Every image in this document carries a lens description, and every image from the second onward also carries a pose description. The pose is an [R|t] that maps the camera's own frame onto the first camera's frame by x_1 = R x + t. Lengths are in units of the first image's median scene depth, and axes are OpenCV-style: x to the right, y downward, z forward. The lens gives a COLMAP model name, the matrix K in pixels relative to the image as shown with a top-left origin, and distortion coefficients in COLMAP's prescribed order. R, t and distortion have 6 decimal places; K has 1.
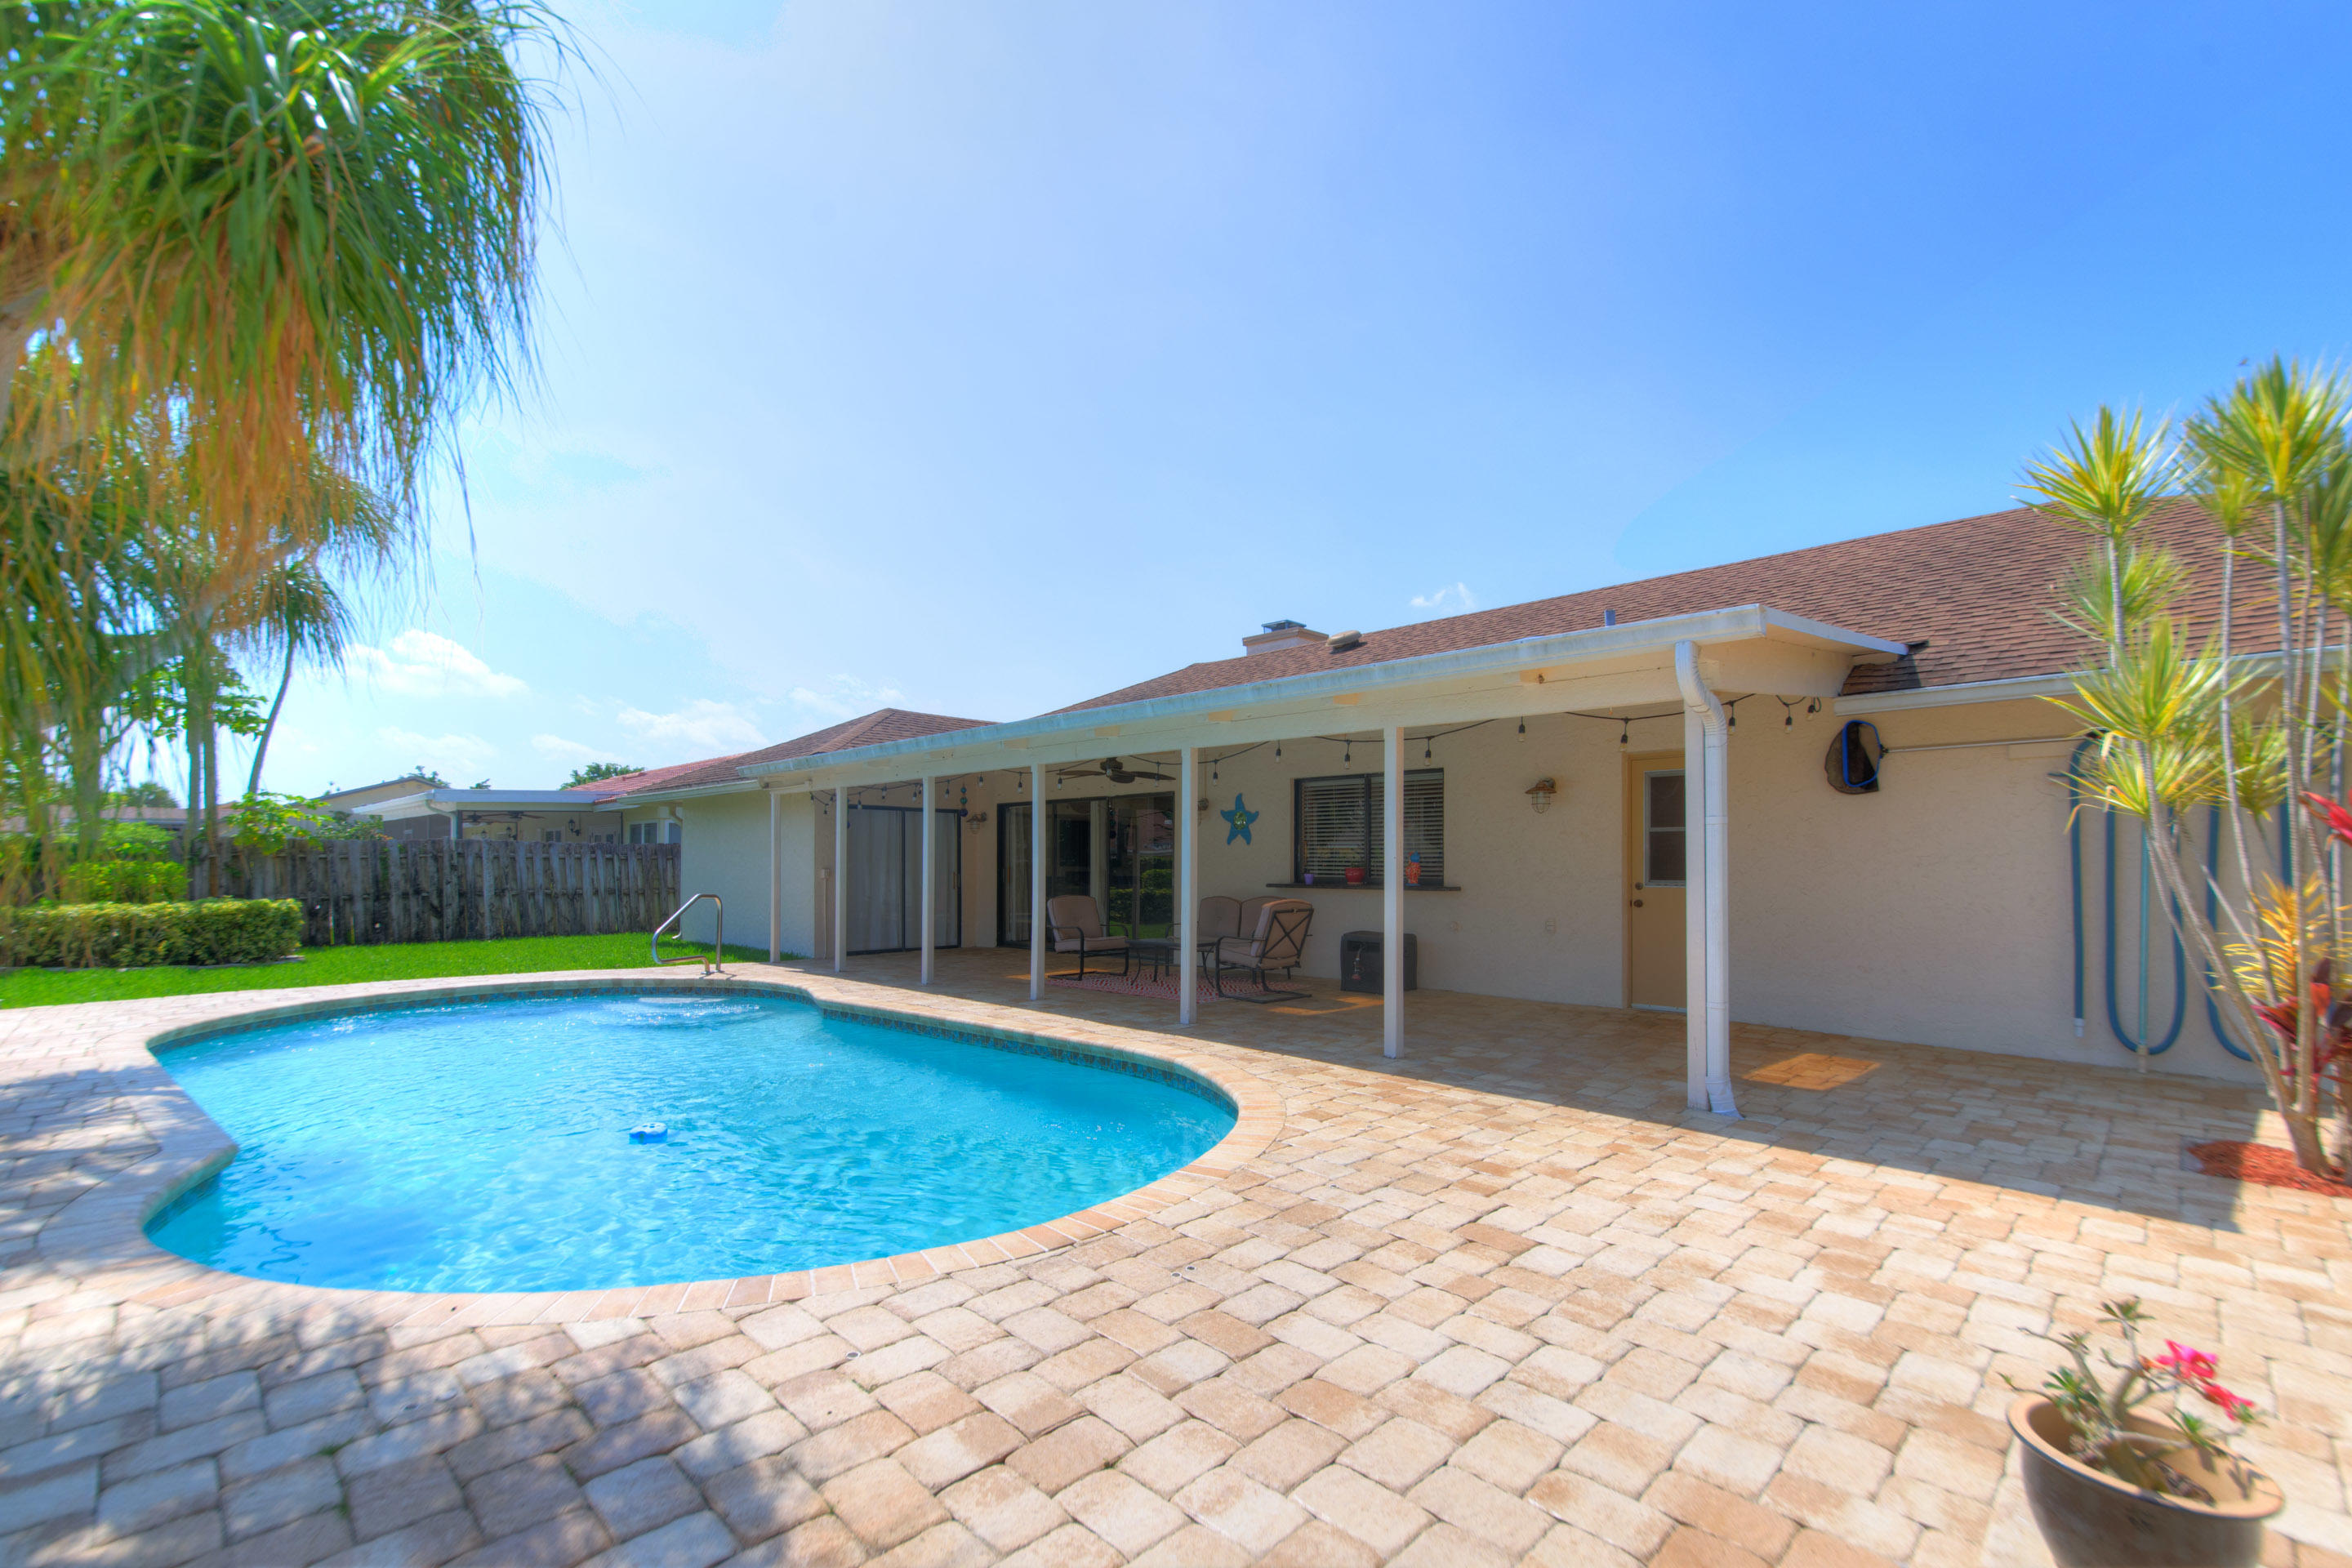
lens RADIAL K [[1025.2, 0, 1169.3], [0, 1025.2, 863.8], [0, 0, 1]] dist [-0.000345, 0.000064]
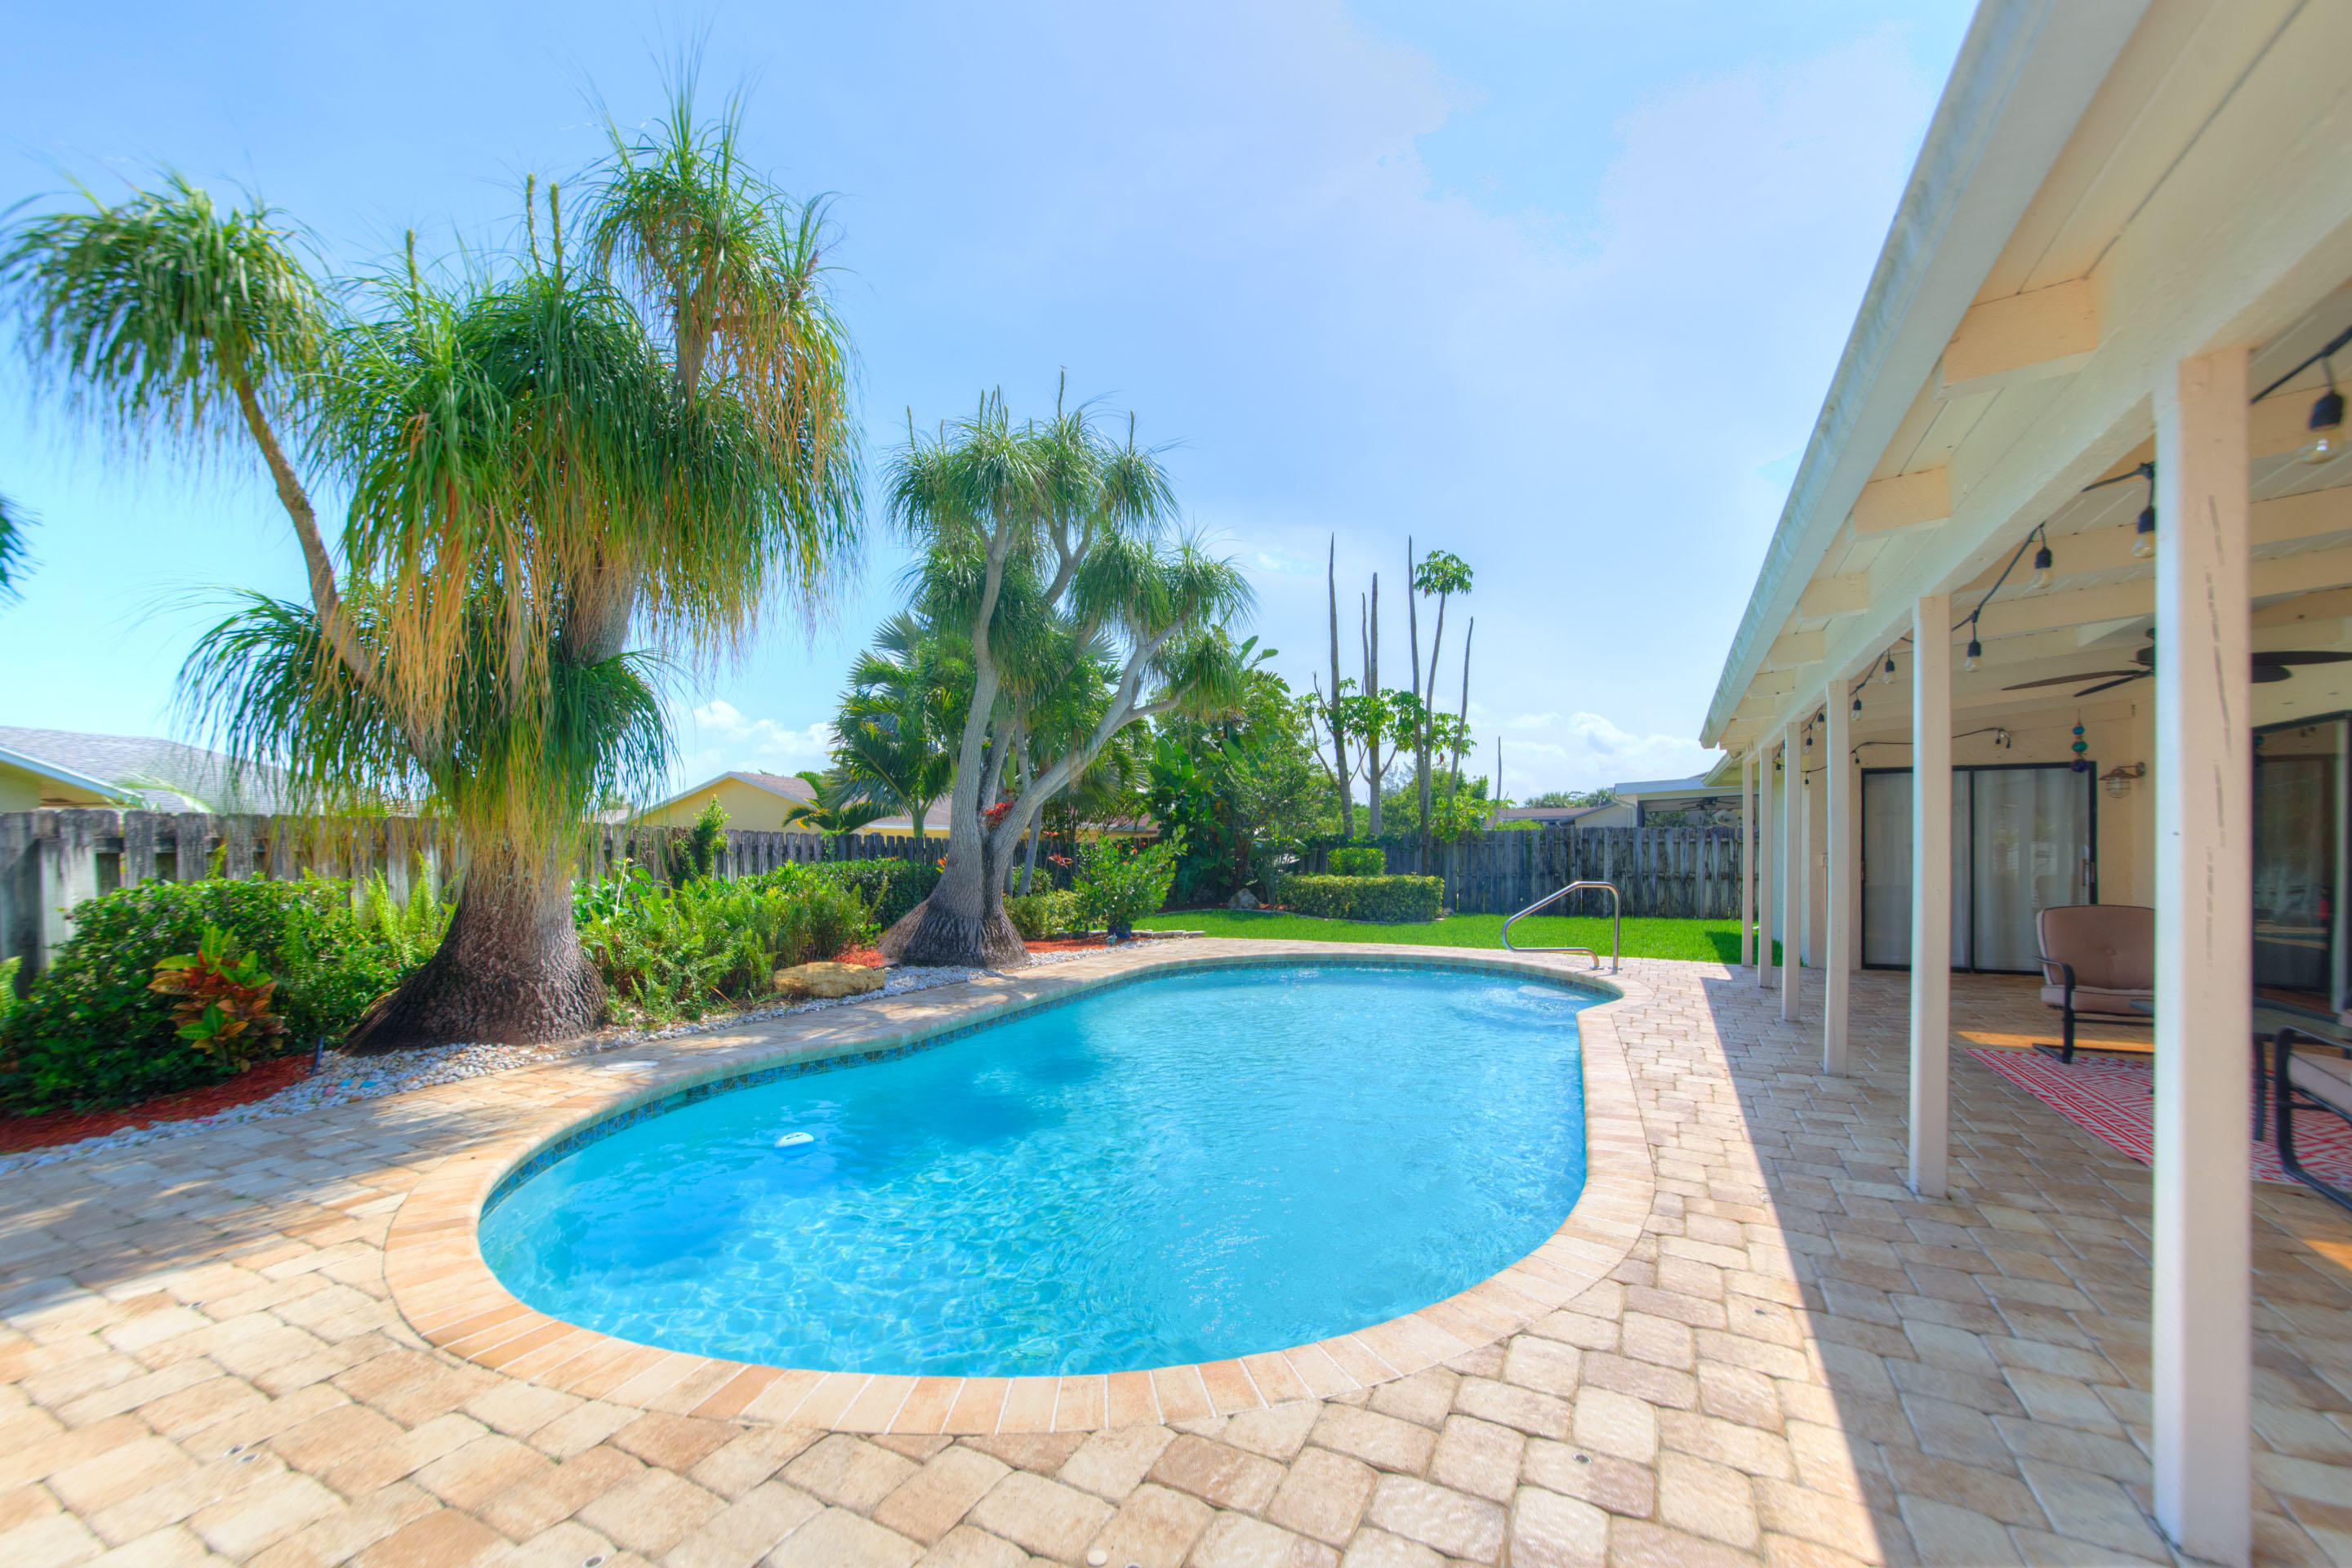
lens RADIAL K [[914.2, 0, 1171.2], [0, 914.2, 849.6], [0, 0, 1]] dist [-0.002101, 0.000101]
pose [[0.308259, -0.002555, -0.951299, 0.157975], [0.005155, 0.999986, -0.001016, -0.000506], [0.951289, -0.004591, 0.308268, 0.282204]]
